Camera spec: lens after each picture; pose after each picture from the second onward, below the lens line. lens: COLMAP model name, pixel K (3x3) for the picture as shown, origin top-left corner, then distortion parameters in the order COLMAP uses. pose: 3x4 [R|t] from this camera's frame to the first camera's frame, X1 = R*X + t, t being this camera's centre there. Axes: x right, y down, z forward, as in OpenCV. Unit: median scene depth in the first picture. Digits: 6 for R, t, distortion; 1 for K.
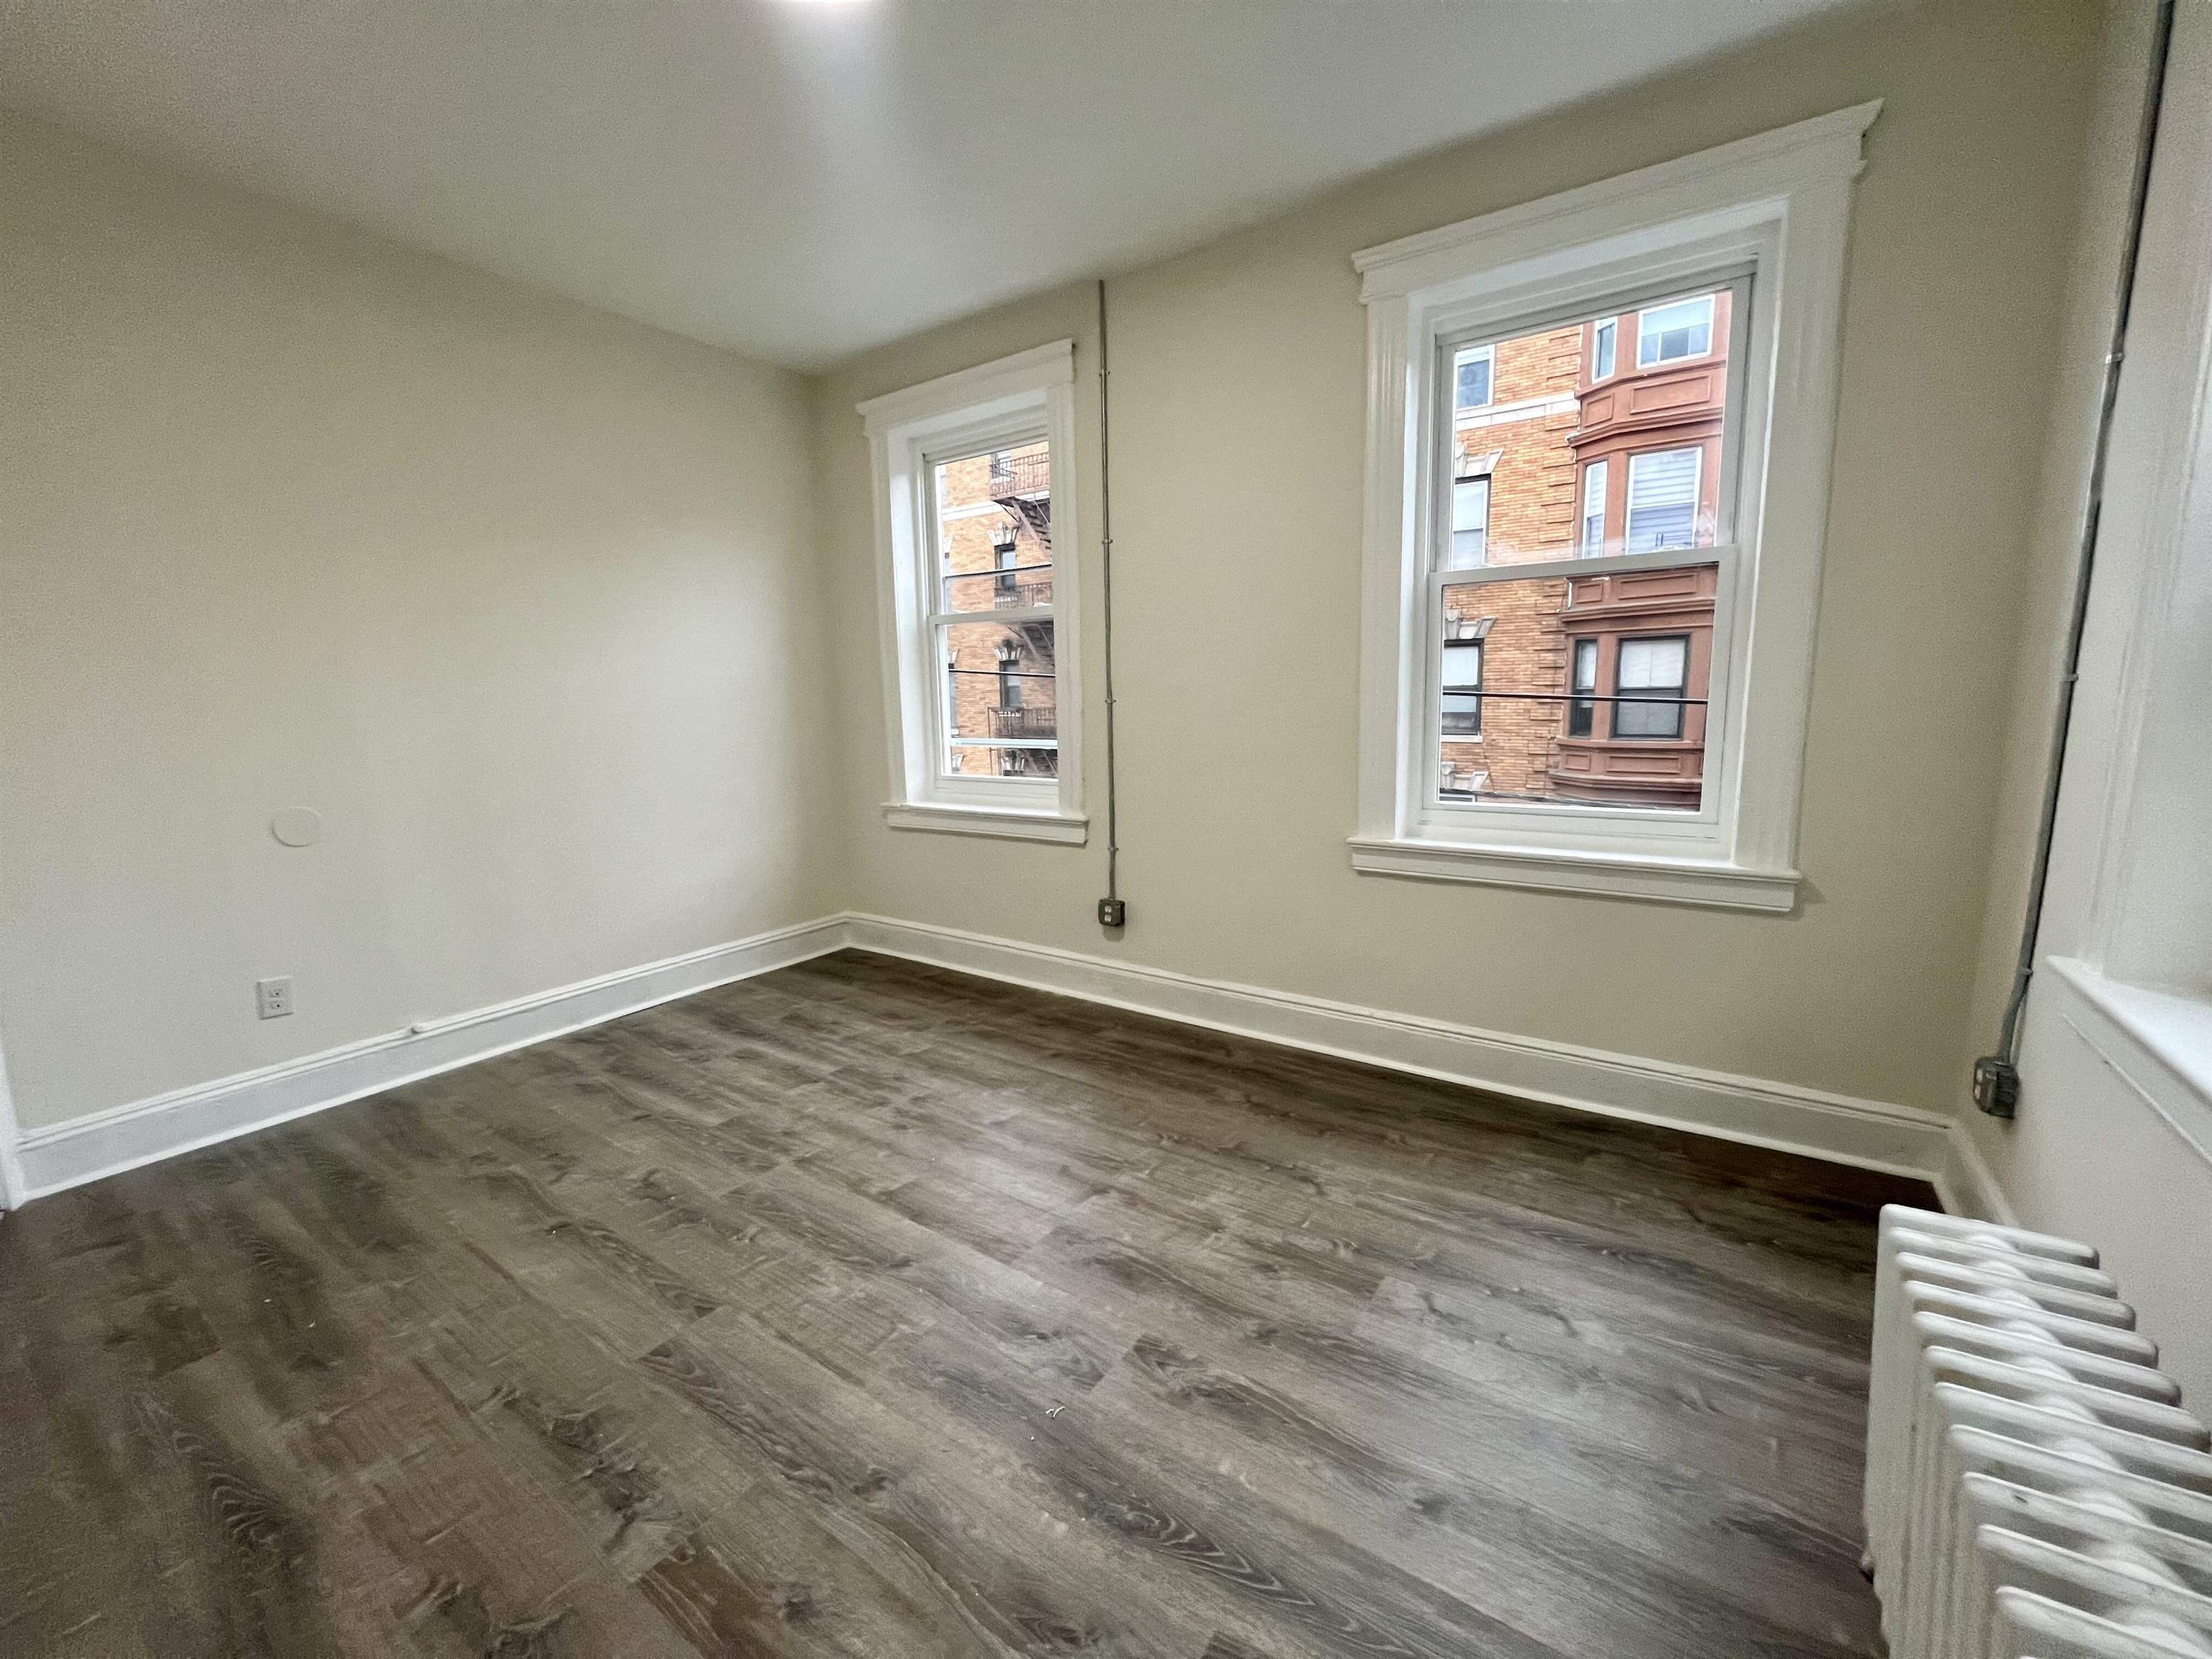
lens RADIAL K [[886.0, 0, 1102.4], [0, 886.0, 822.1], [0, 0, 1]] dist [-0.001802, 0.000109]
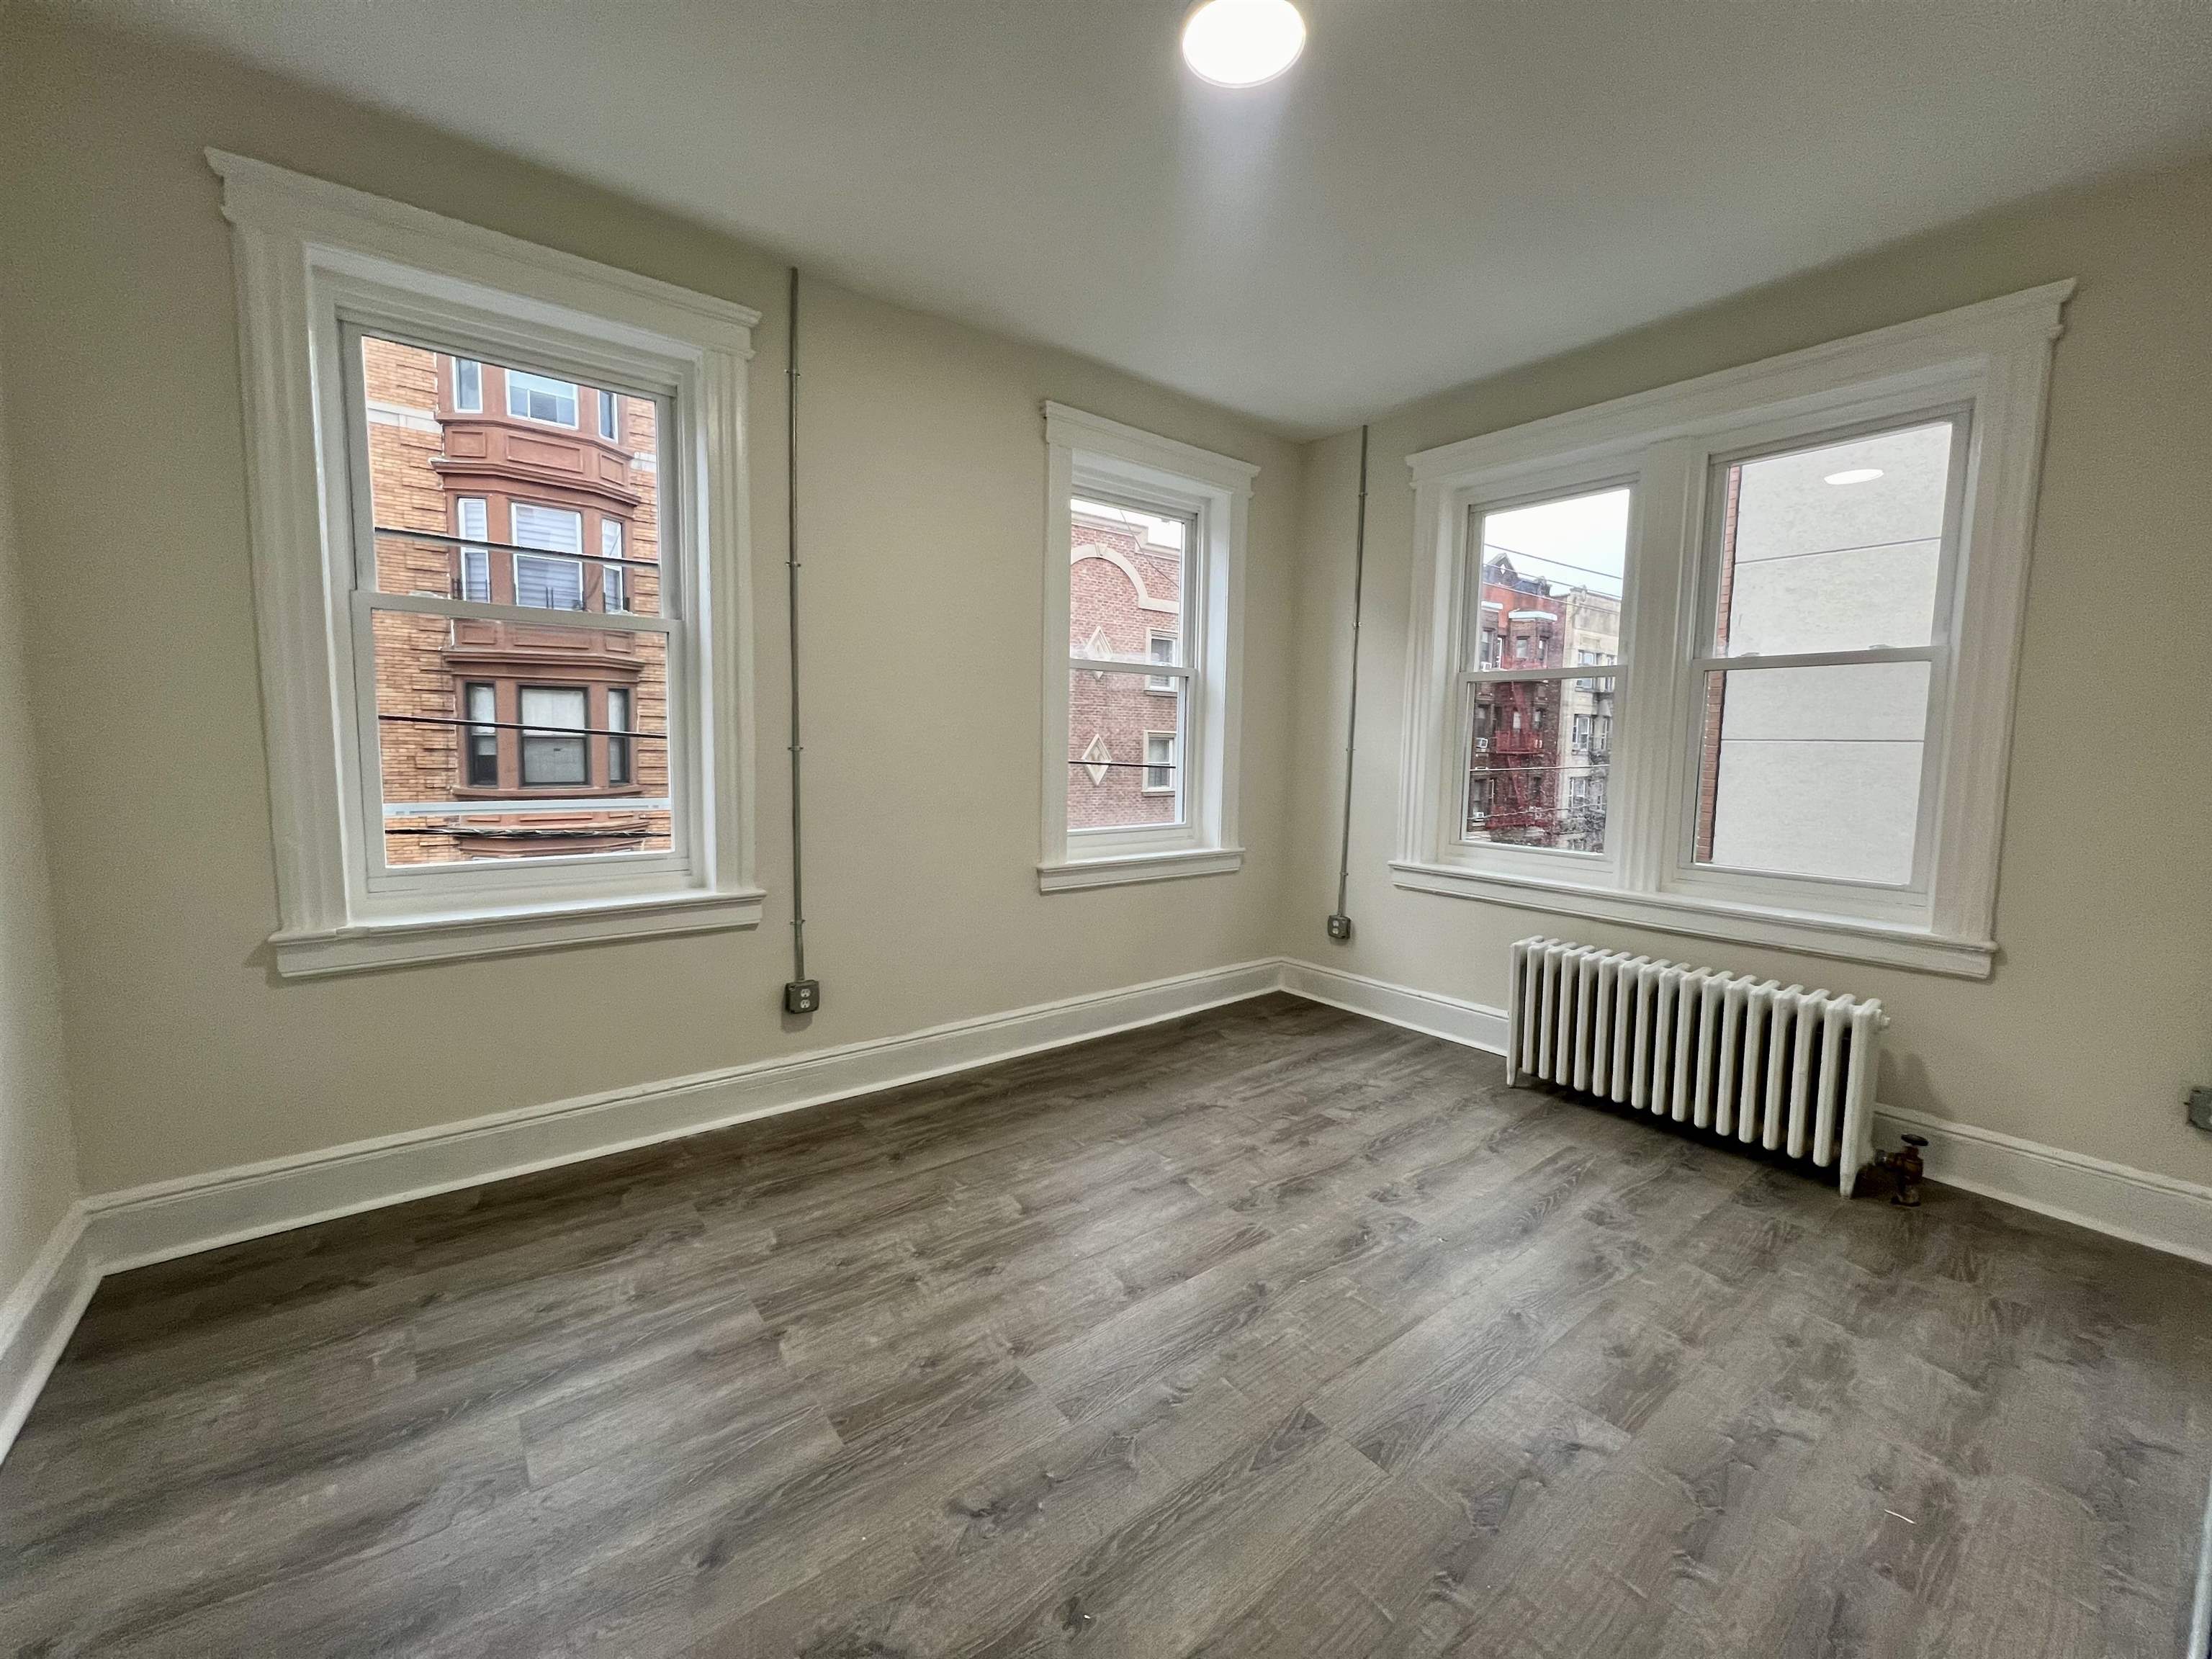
lens RADIAL K [[886.0, 0, 1102.4], [0, 886.0, 822.1], [0, 0, 1]] dist [-0.001802, 0.000109]
pose [[0.294926, -0.062898, 0.953448, -0.774922], [0.113360, 0.993087, 0.030448, -0.063065], [-0.948772, 0.099103, 0.300017, 0.503588]]
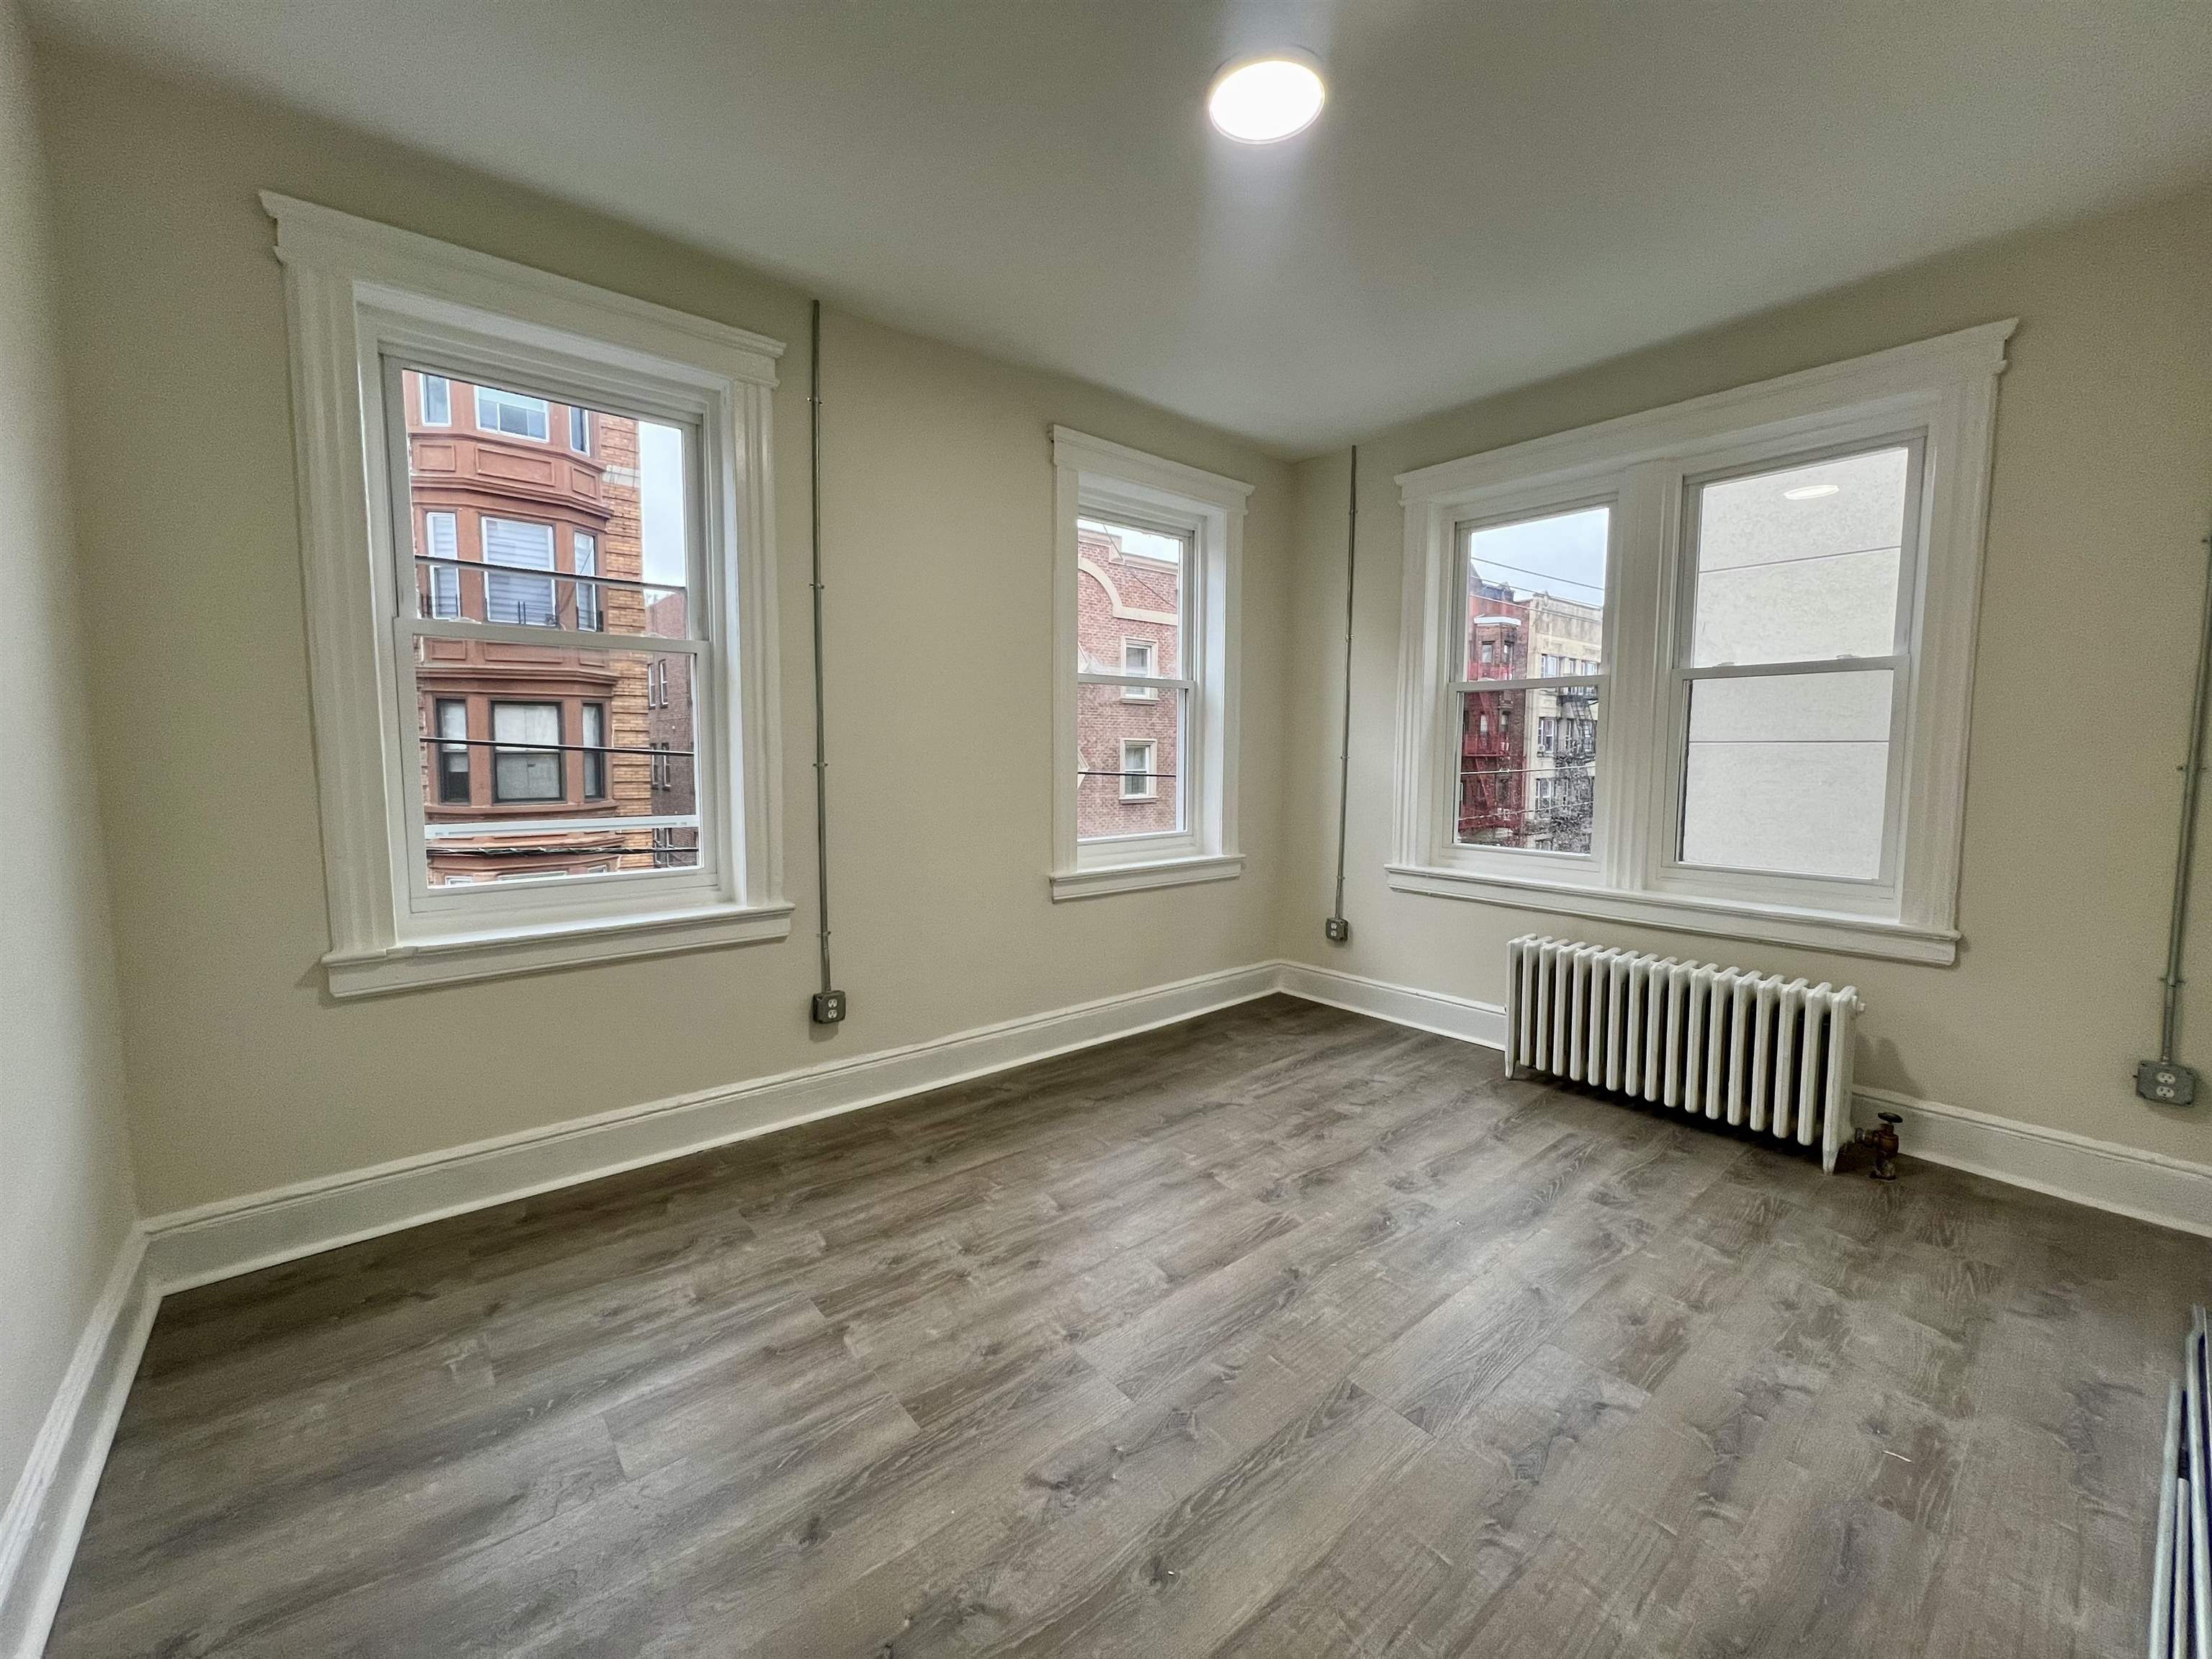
lens RADIAL K [[886.0, 0, 1102.4], [0, 886.0, 822.1], [0, 0, 1]] dist [-0.001802, 0.000109]
pose [[0.263449, -0.059129, 0.962859, -0.820816], [0.127785, 0.991463, 0.025922, -0.072731], [-0.956172, 0.116210, 0.268756, 0.540079]]
